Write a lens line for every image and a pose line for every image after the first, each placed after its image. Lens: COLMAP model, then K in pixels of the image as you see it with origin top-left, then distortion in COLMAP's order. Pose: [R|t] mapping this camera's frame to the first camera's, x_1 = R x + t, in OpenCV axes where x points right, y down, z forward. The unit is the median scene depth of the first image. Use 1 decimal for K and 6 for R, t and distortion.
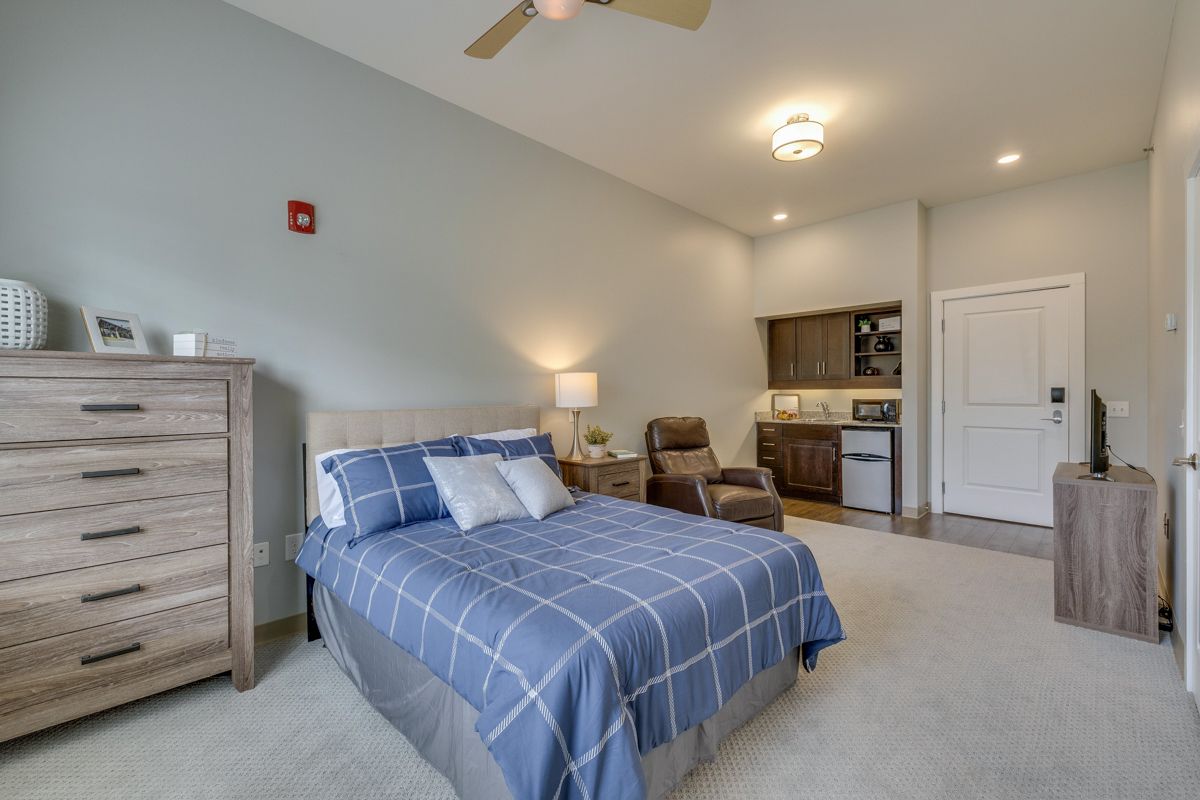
lens RADIAL K [[501.6, 0, 597.5], [0, 501.6, 399.3], [0, 0, 1]] dist [-0.000865, -0.000356]
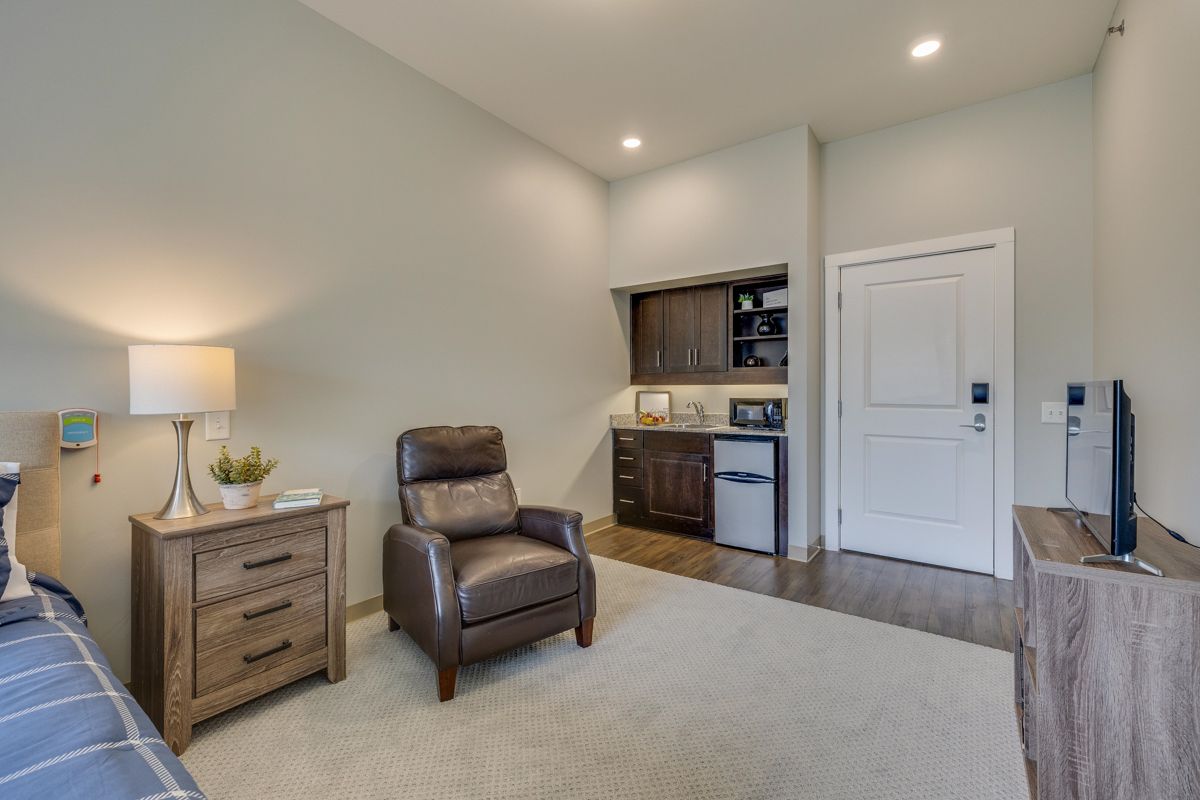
lens RADIAL K [[501.6, 0, 603.1], [0, 501.6, 395.8], [0, 0, 1]] dist [-0.000865, -0.000356]
pose [[0.987917, 0.002166, 0.154970, 0.223887], [-0.001821, 0.999996, -0.002368, -0.001700], [-0.154974, 0.002057, 0.987916, 0.314365]]
